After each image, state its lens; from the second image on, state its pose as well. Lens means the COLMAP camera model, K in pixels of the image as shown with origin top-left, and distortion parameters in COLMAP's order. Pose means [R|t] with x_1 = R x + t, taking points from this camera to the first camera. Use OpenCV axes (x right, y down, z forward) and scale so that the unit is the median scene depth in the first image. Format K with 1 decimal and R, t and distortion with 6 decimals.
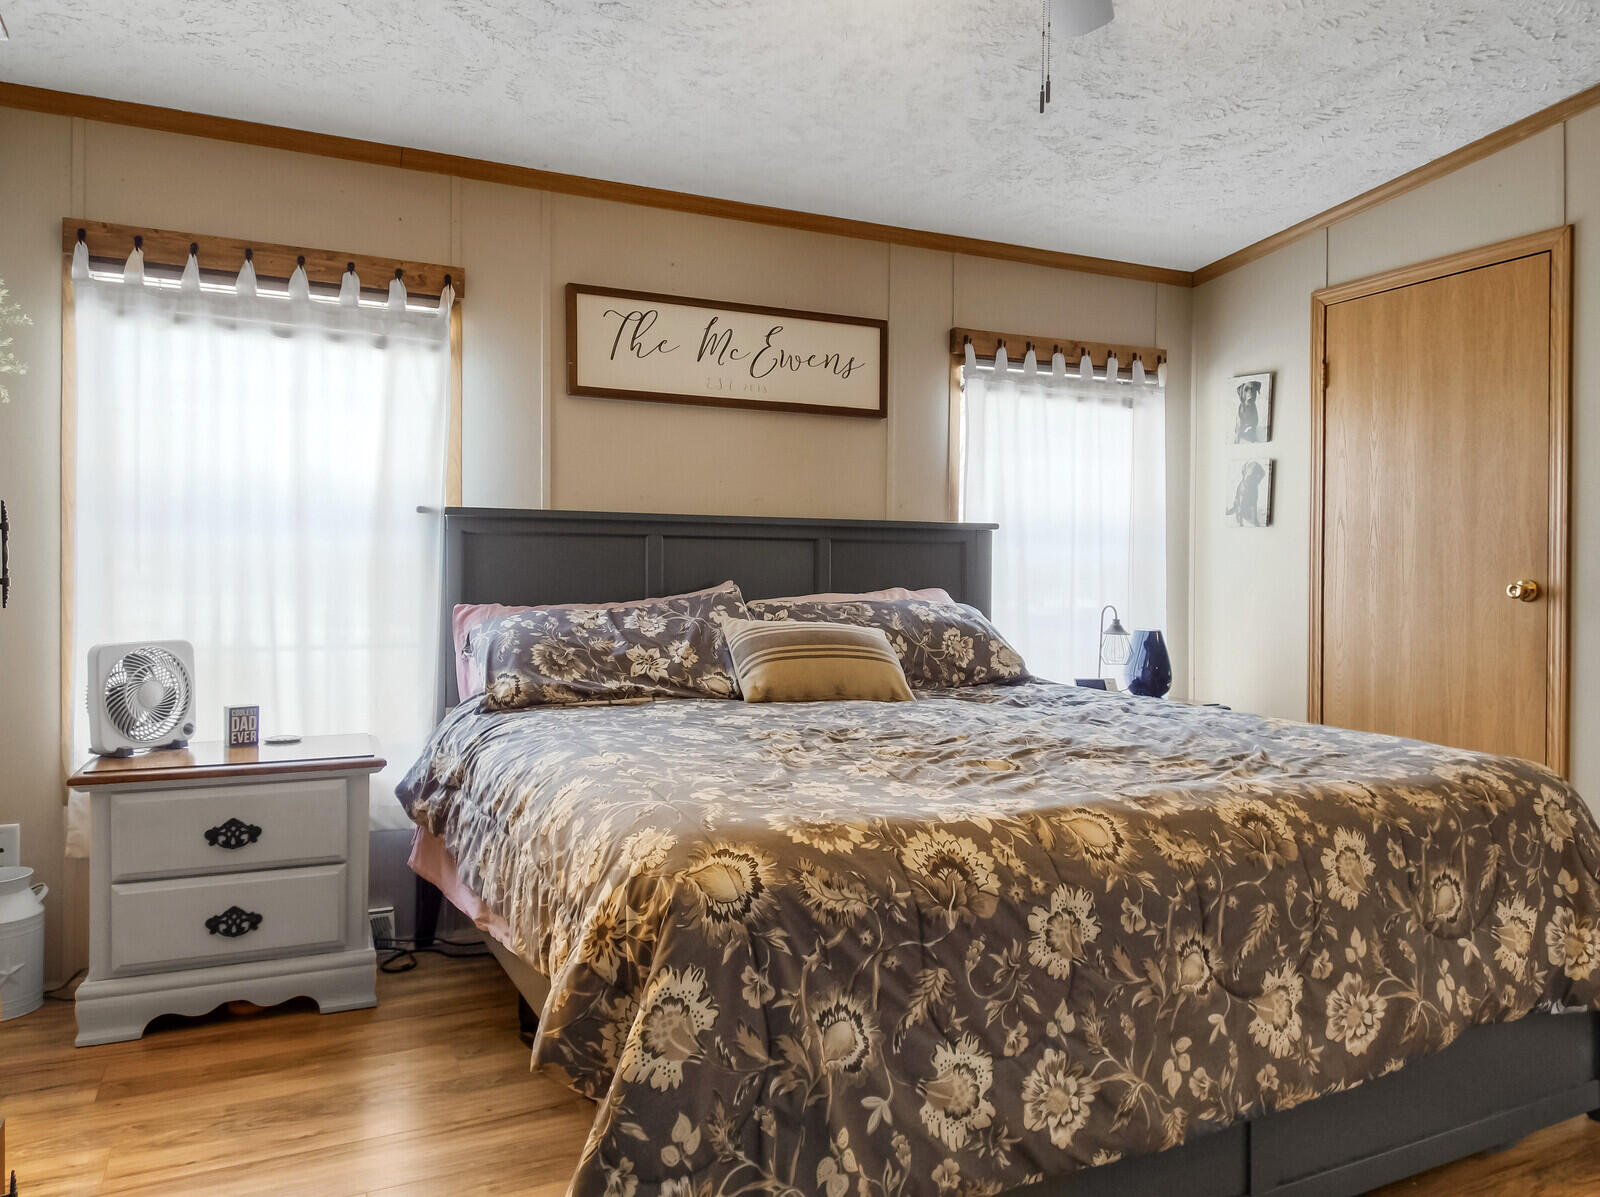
lens RADIAL K [[1116.9, 0, 775.5], [0, 1116.9, 584.7], [0, 0, 1]] dist [0.068964, -0.078510]
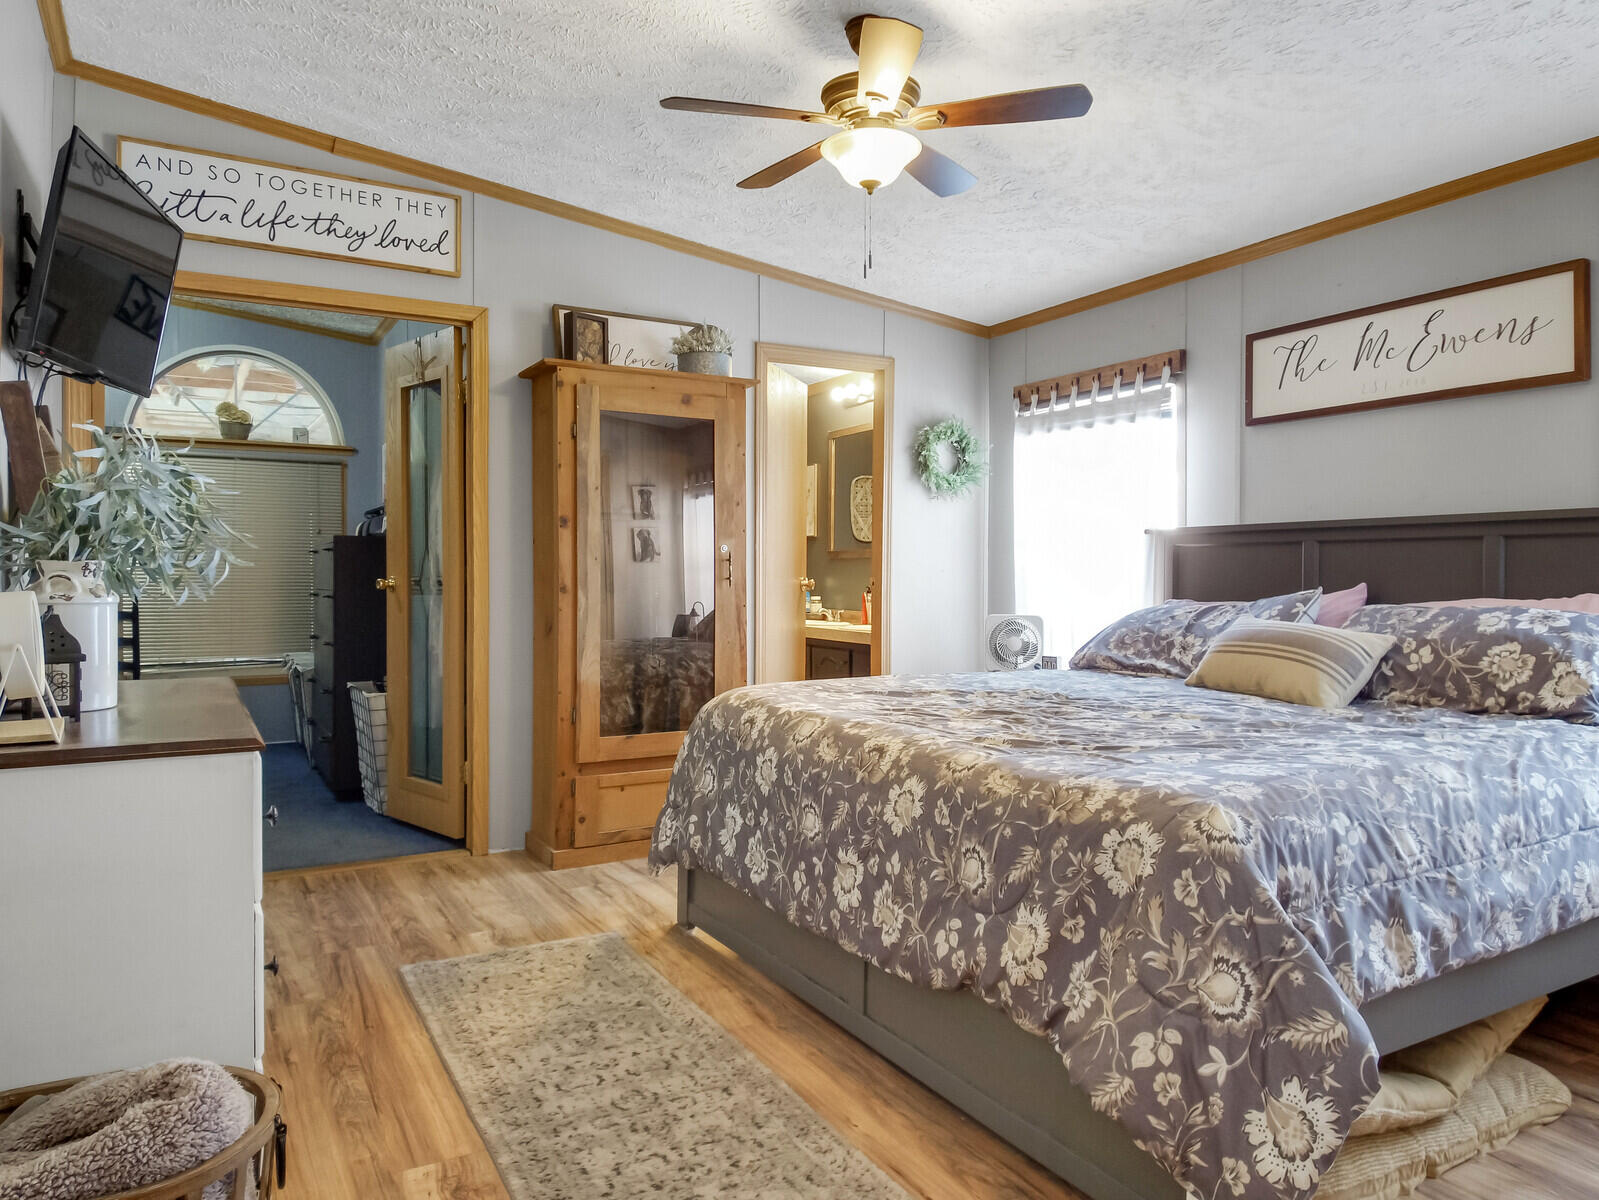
lens RADIAL K [[1103.4, 0, 794.2], [0, 1103.4, 591.5], [0, 0, 1]] dist [0.040770, -0.061241]
pose [[0.045800, 0.009136, -0.998909, 1.056533], [-0.013889, 0.999867, 0.008508, 0.002511], [0.998854, 0.013484, 0.045921, 0.501581]]
